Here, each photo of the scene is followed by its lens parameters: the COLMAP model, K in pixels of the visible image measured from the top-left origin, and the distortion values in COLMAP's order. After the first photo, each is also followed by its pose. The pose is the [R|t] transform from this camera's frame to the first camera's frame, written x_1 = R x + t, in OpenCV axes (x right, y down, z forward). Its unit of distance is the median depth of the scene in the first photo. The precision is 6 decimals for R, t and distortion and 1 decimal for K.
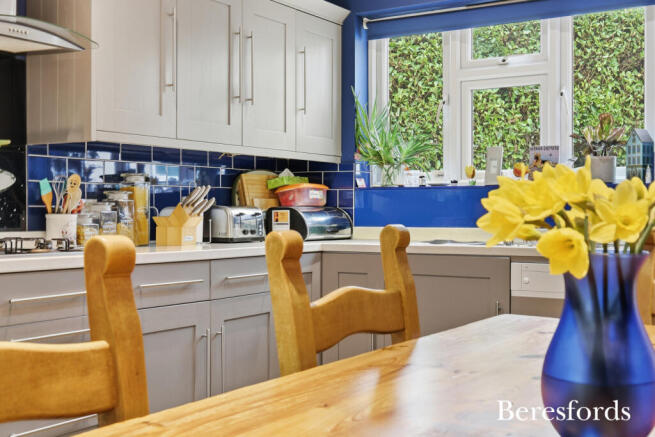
lens RADIAL K [[881.3, 0, 327.4], [0, 881.3, 216.5], [0, 0, 1]] dist [-0.007041, 0.000000]
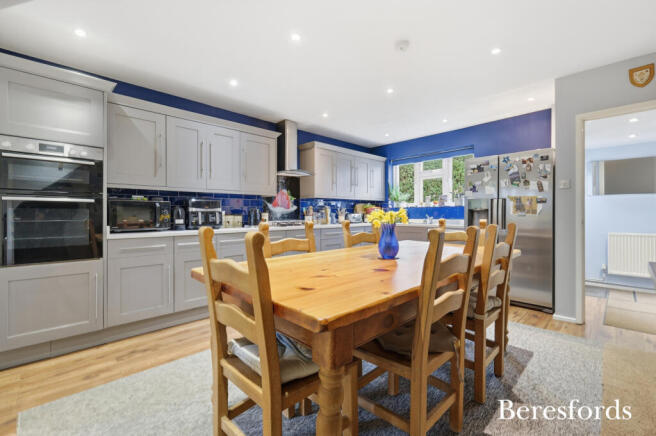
lens RADIAL K [[287.9, 0, 328.5], [0, 287.9, 218.5], [0, 0, 1]] dist [-0.023002, -0.001903]
pose [[0.969927, -0.000401, -0.243395, 0.084147], [0.003012, 0.999942, 0.010355, -0.003112], [0.243377, -0.010776, 0.969872, -0.198541]]
